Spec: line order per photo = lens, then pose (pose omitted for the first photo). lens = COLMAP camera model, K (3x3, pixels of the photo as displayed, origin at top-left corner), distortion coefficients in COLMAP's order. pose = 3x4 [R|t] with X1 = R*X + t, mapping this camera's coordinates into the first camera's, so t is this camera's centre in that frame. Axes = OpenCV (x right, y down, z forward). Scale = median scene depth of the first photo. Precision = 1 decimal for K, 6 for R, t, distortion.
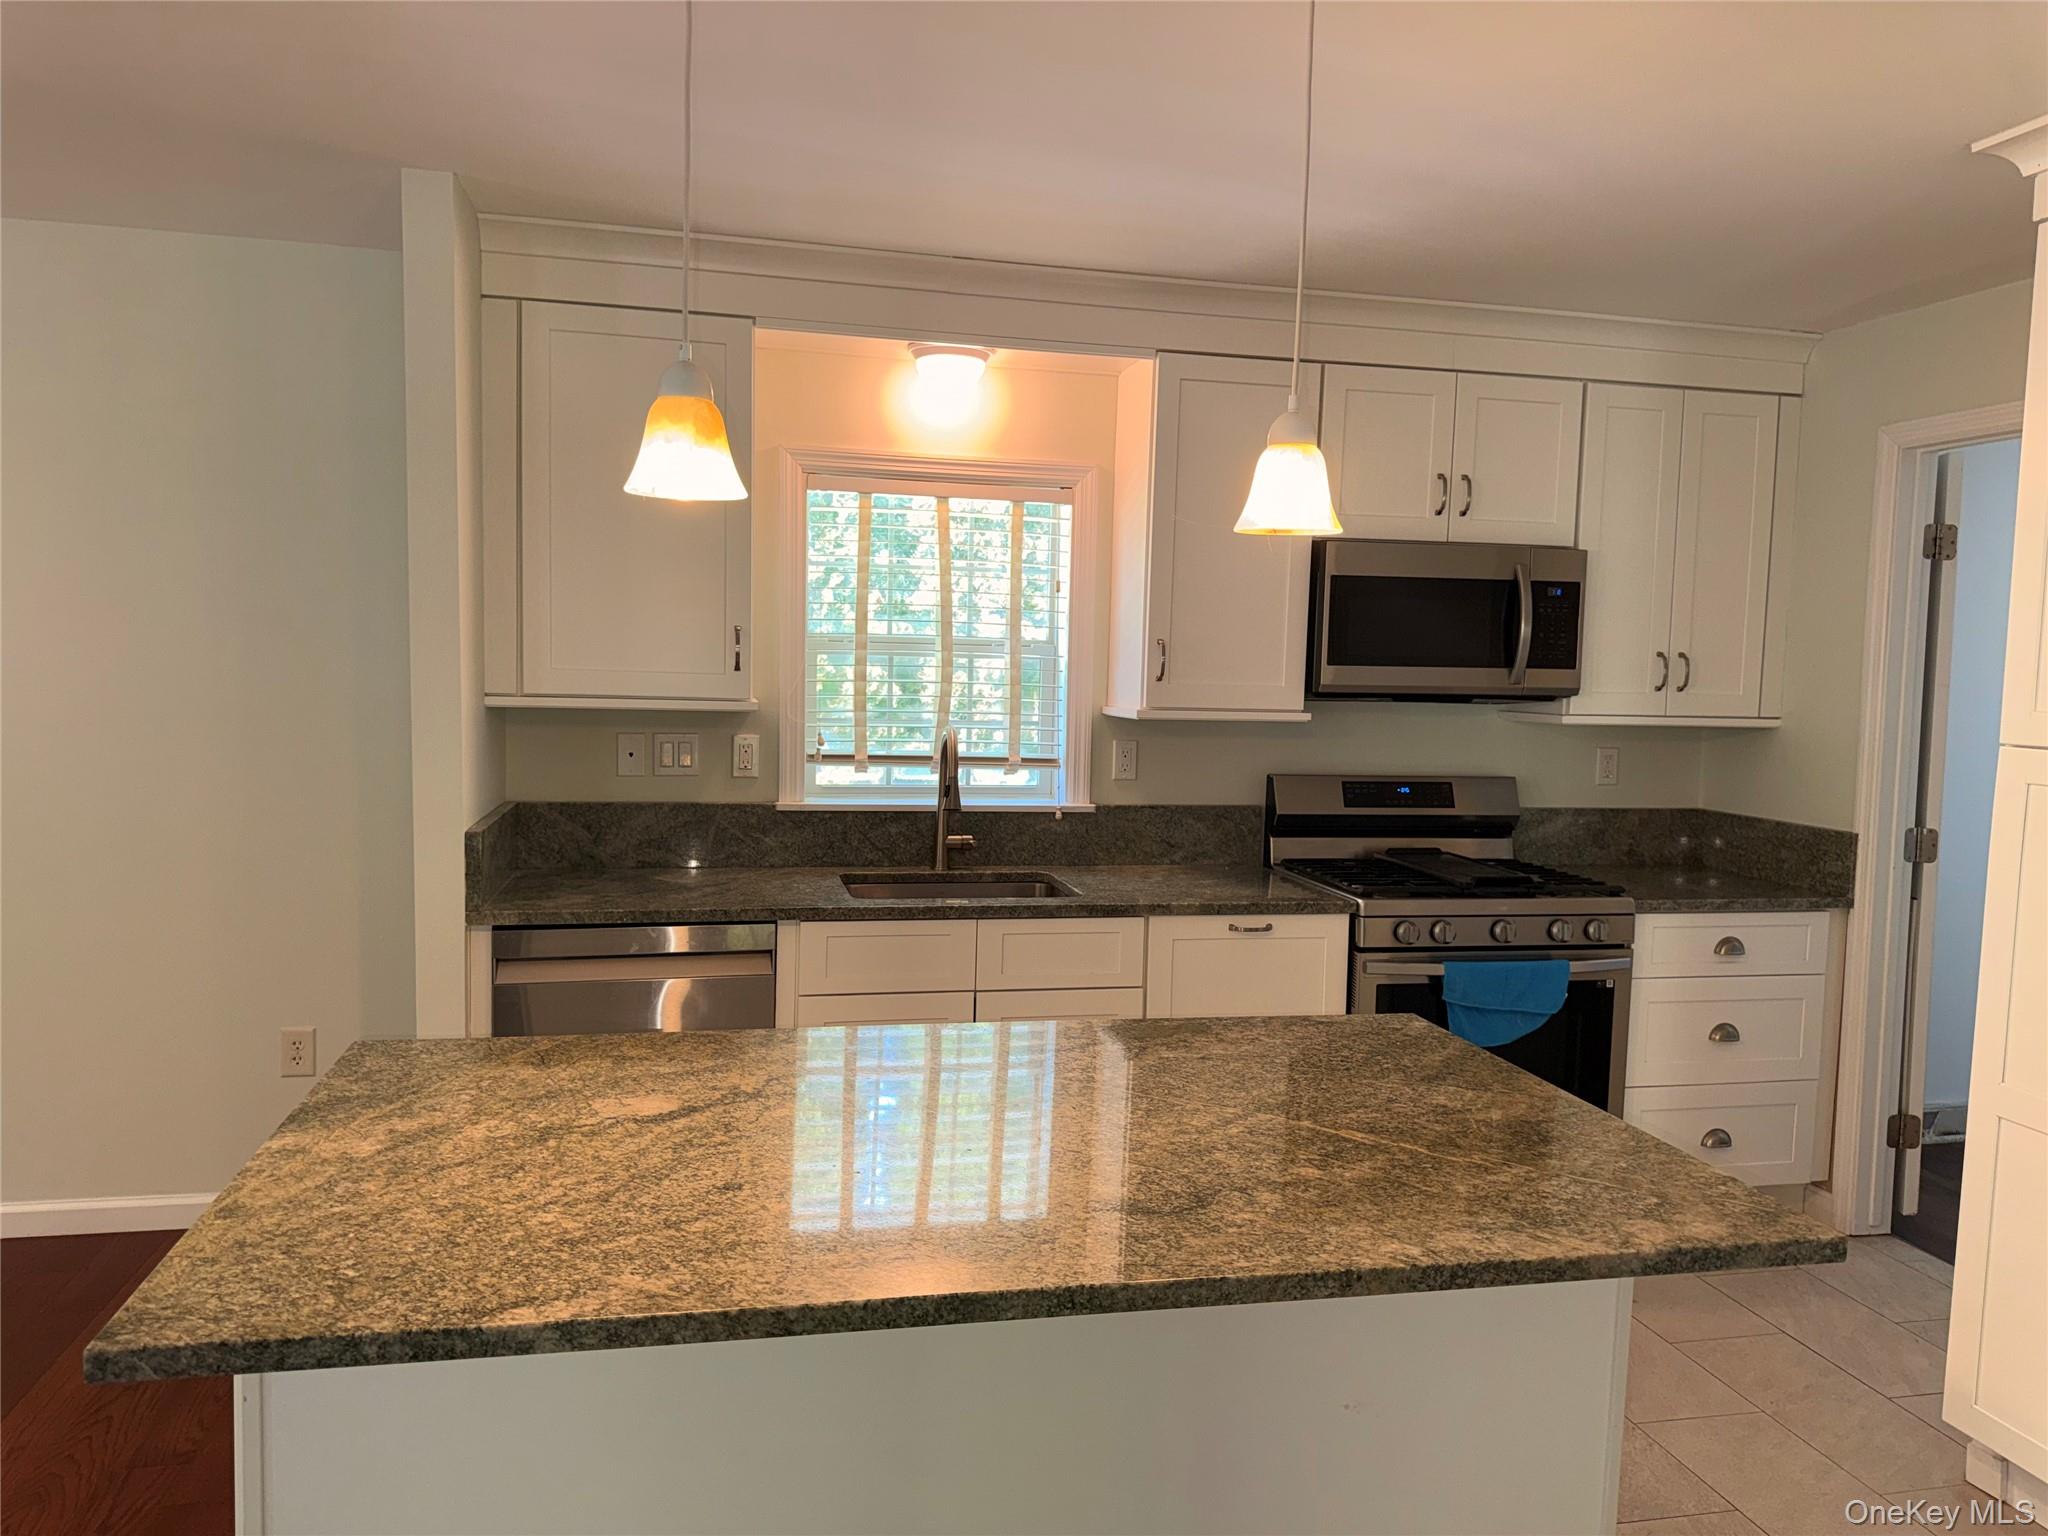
lens RADIAL K [[1471.2, 0, 1024.0], [0, 1471.2, 768.0], [0, 0, 1]] dist [0.048683, -0.070033]
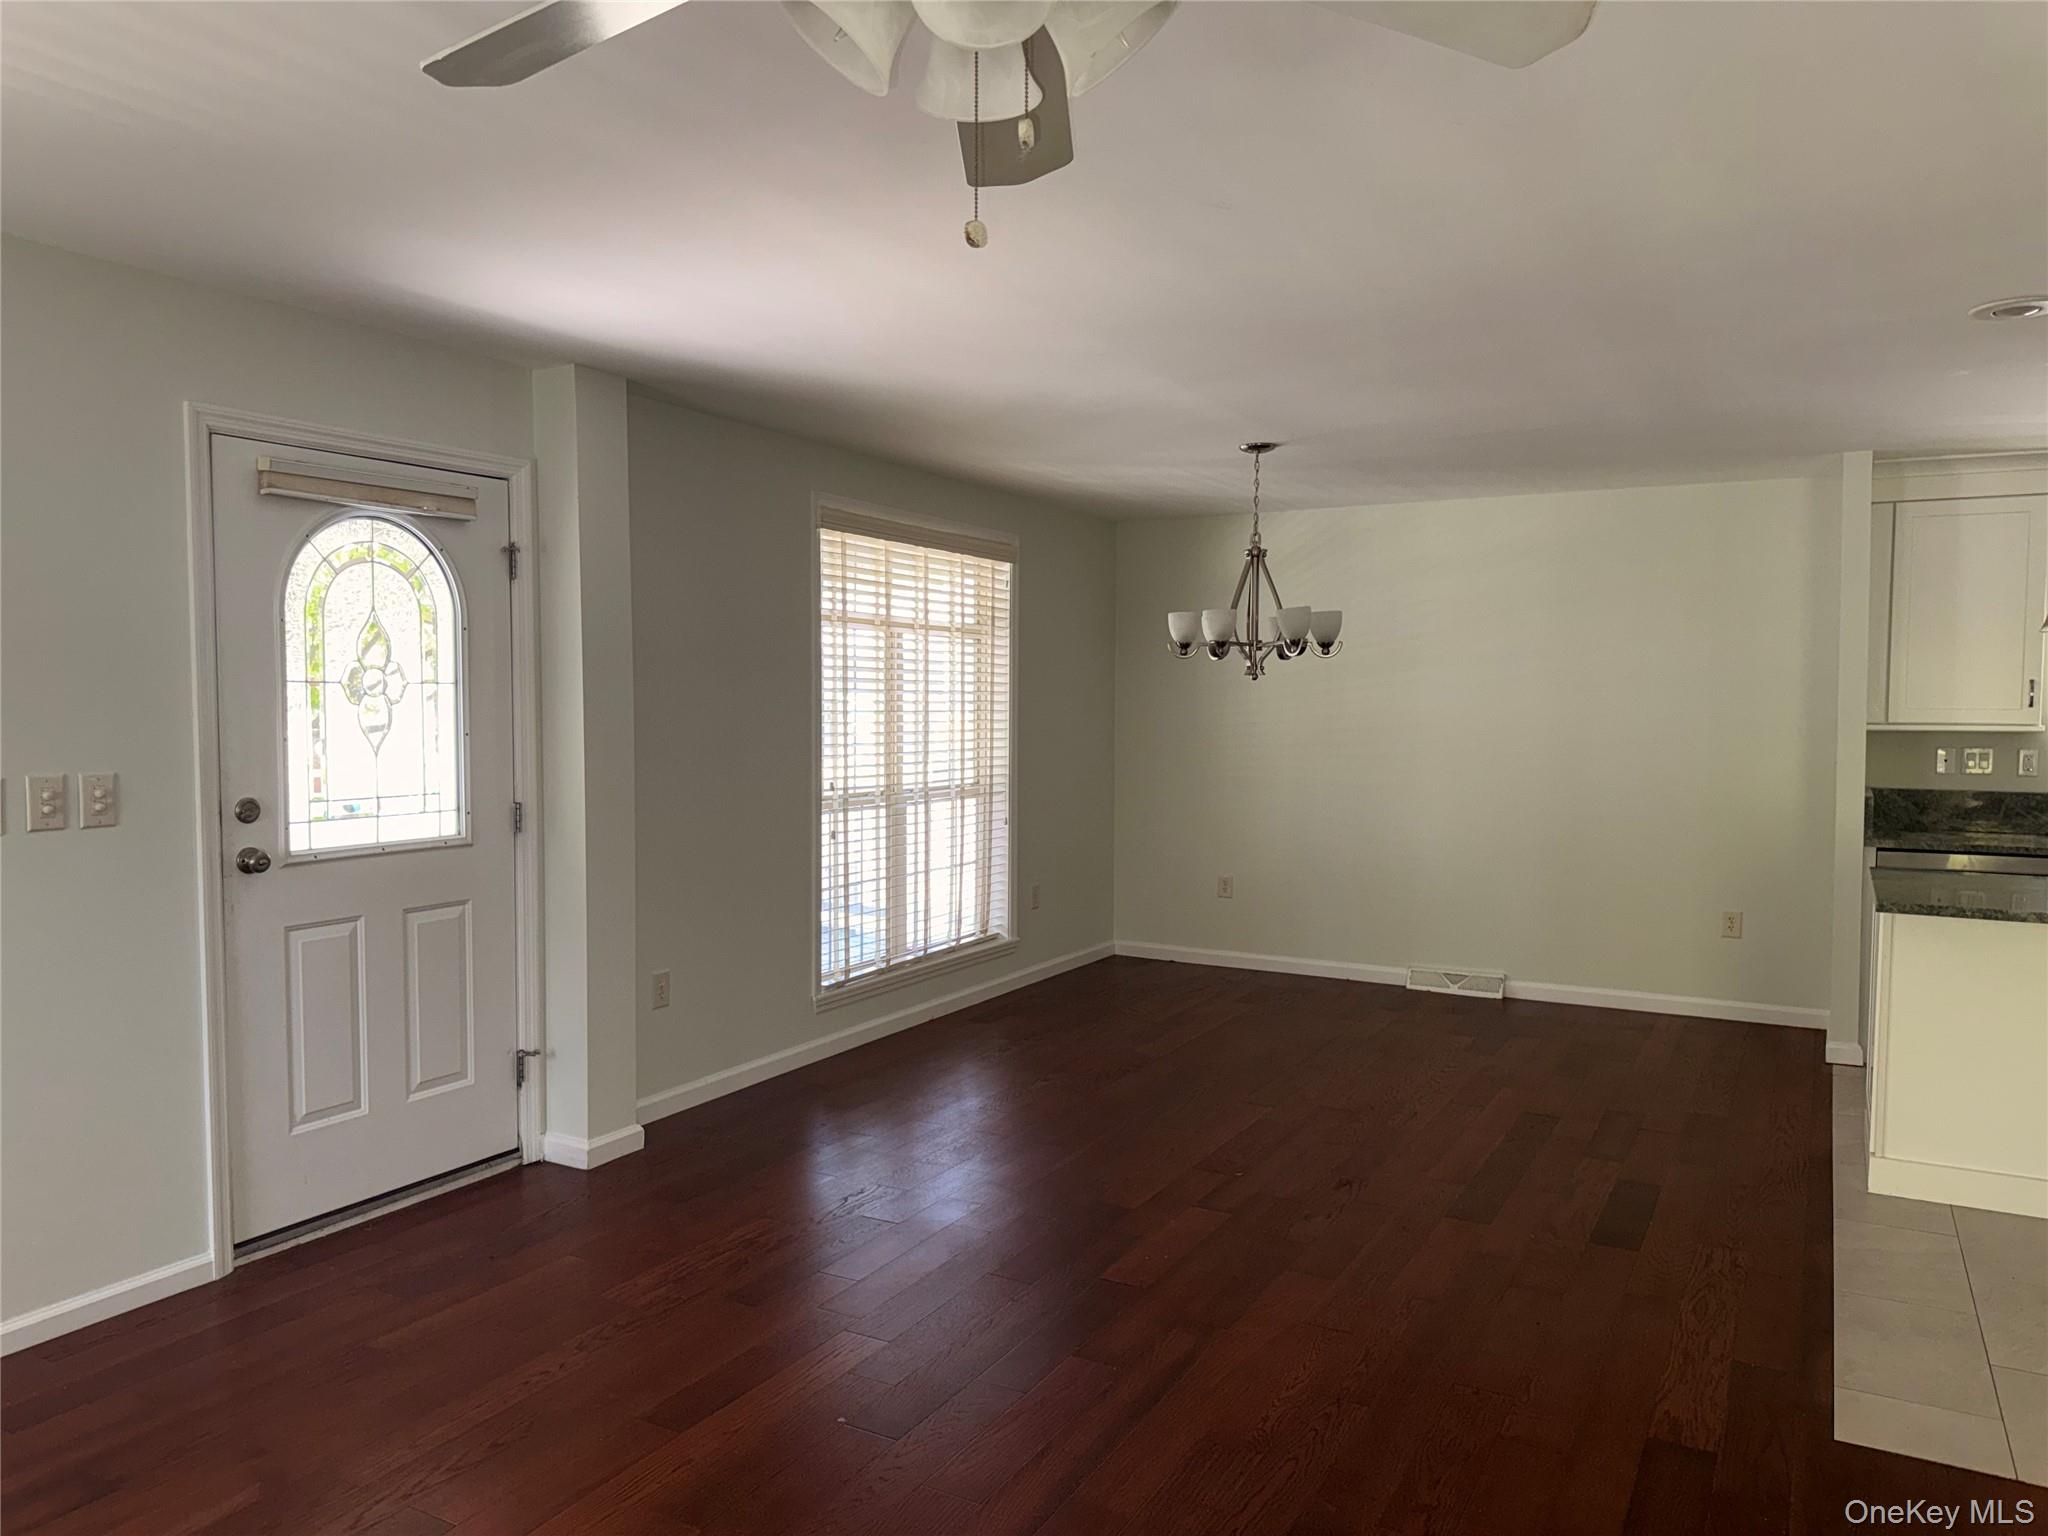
lens RADIAL K [[1471.2, 0, 1024.0], [0, 1471.2, 768.0], [0, 0, 1]] dist [0.048683, -0.070033]
pose [[0.751656, 0.009567, -0.659486, 0.046086], [-0.029680, 0.999372, -0.019331, 0.059456], [0.658887, 0.034104, 0.751468, -0.873077]]
